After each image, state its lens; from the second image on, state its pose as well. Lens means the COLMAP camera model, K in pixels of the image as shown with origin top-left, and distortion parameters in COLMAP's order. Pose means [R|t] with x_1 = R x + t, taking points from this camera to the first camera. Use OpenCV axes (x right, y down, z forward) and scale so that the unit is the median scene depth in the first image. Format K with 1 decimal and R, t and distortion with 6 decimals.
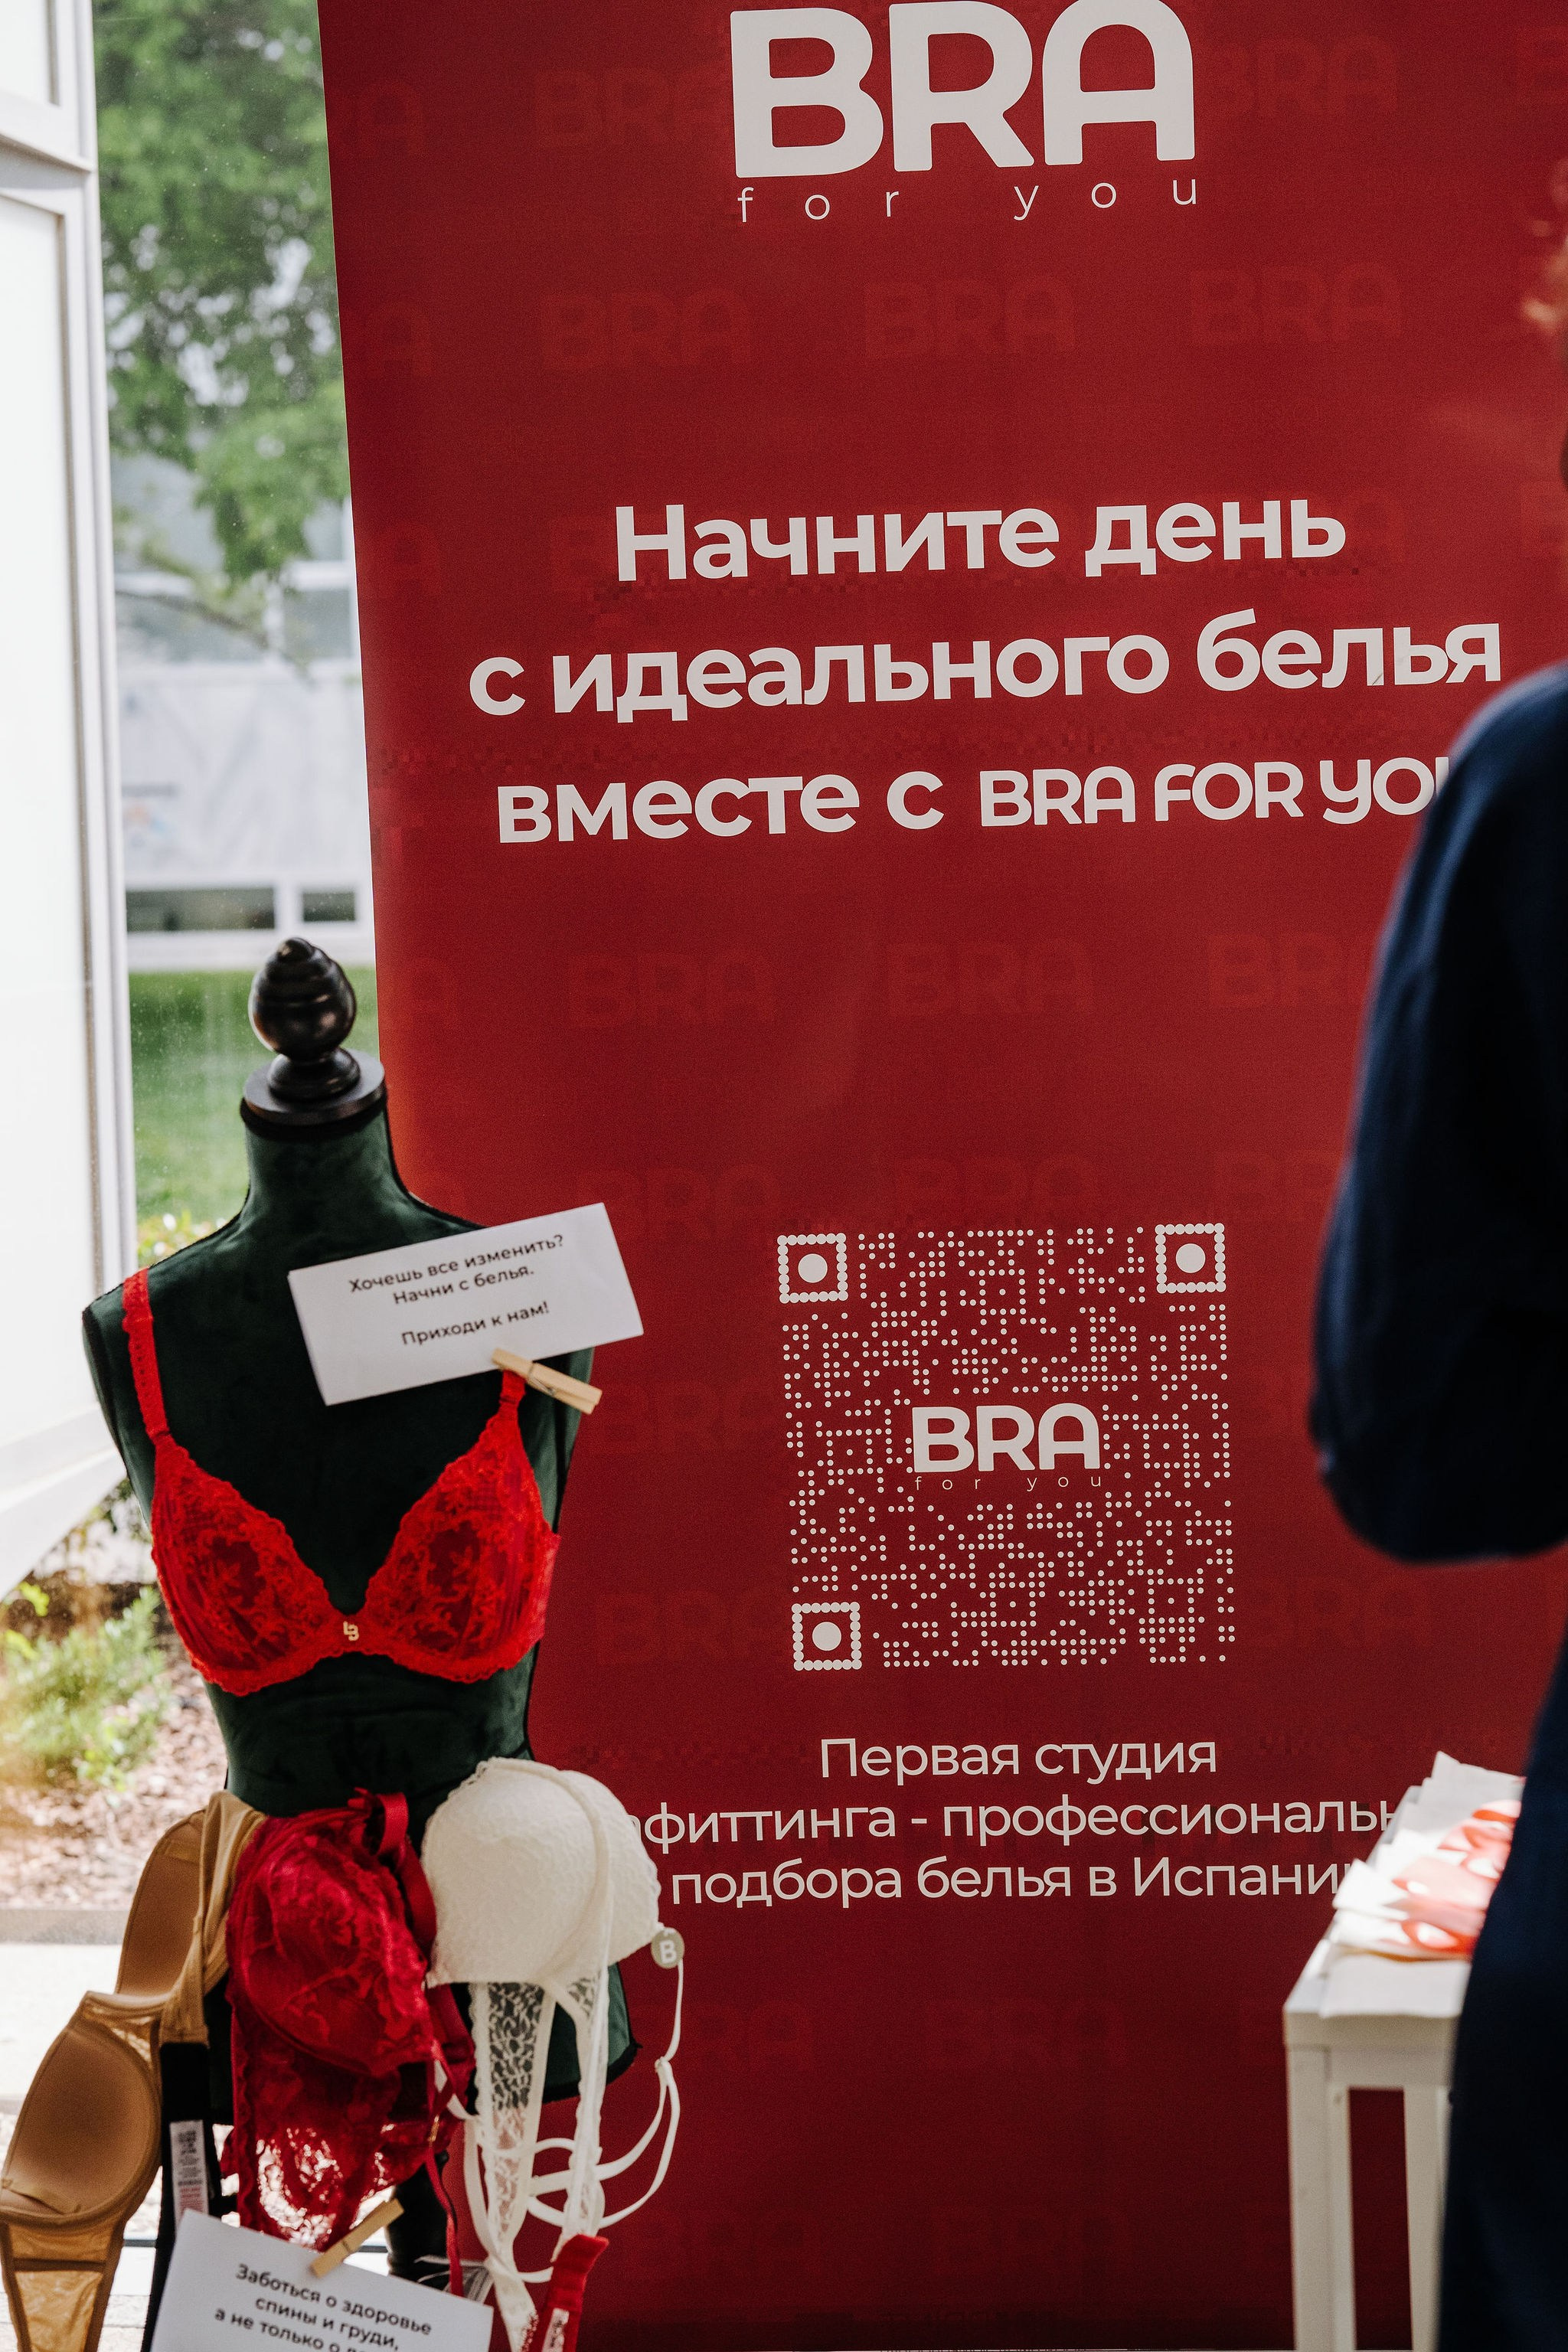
lens RADIAL K [[5449.2, 0, 784.0], [0, 5449.2, 1176.0], [0, 0, 1]] dist [0.085841, 0.184752]
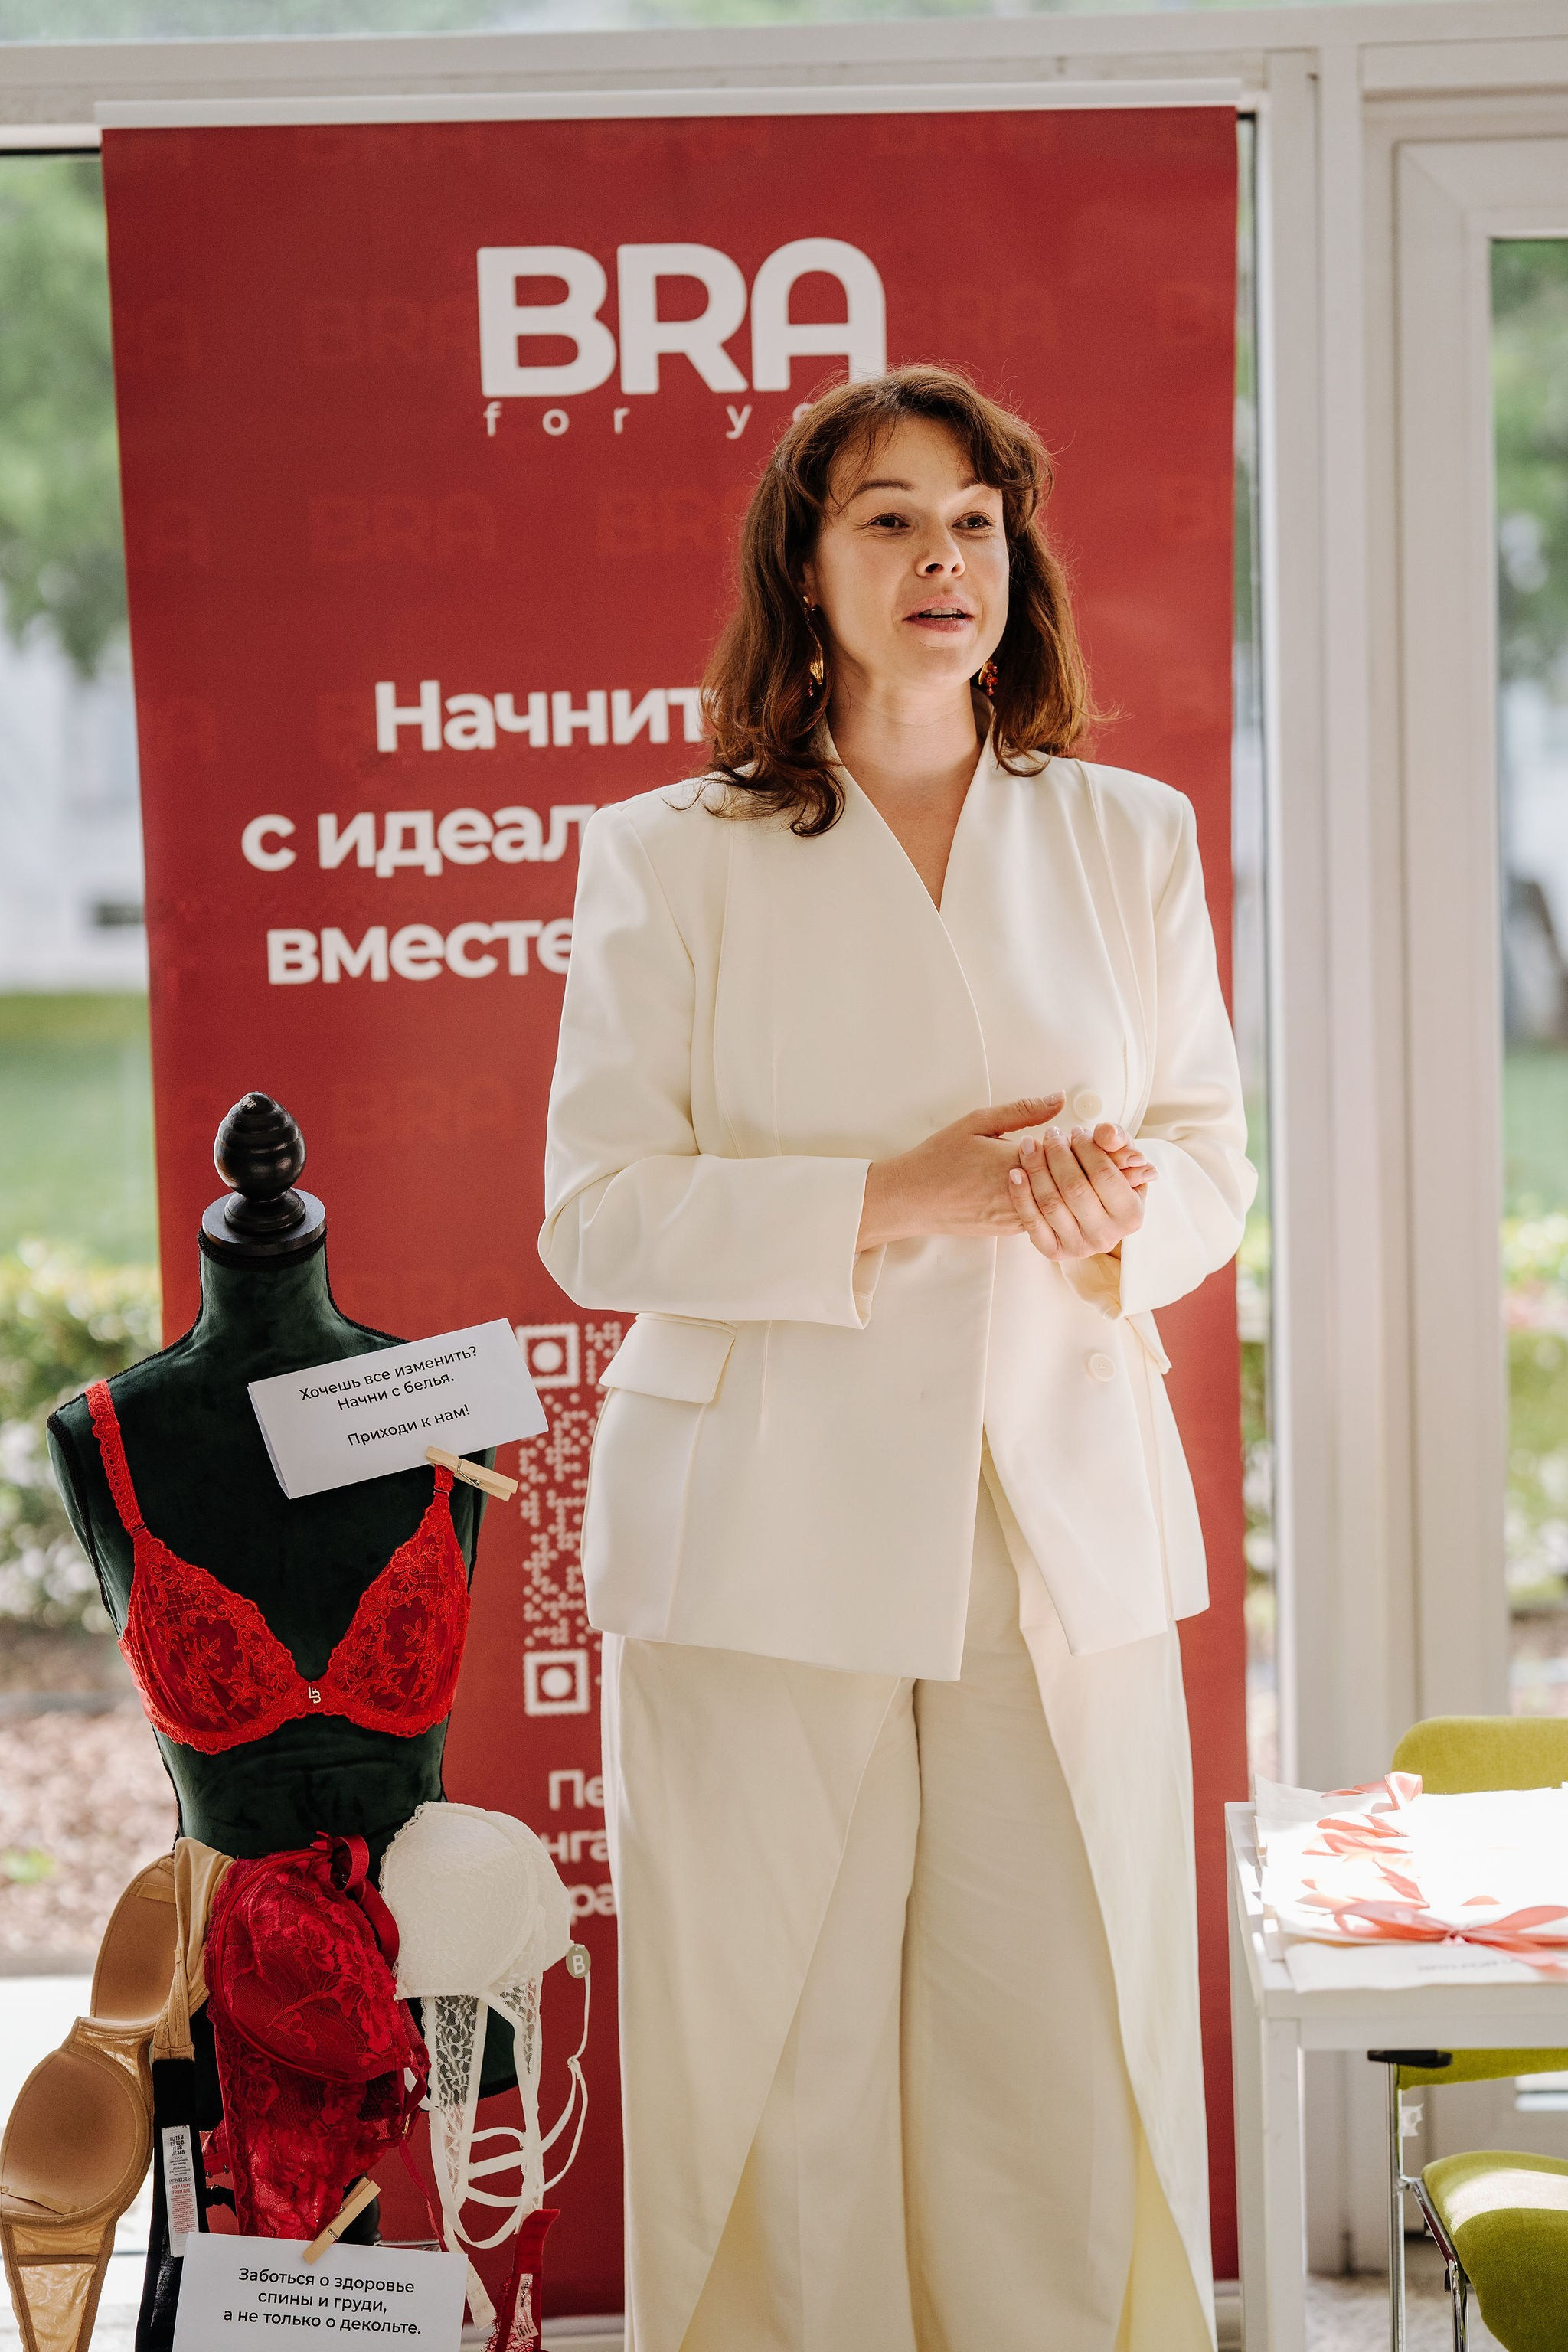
lens RADIAL K [[5449.2, 0, 784.0], [0, 5449.2, 1176.0], [0, 0, 1]] dist [0.085841, 0.184752]
pose [[0.983945, -0.010799, 0.178147, -0.182962], [0.011062, 0.999939, -0.000482, -0.024142], [-0.178131, 0.002445, 0.984004, -0.148654]]
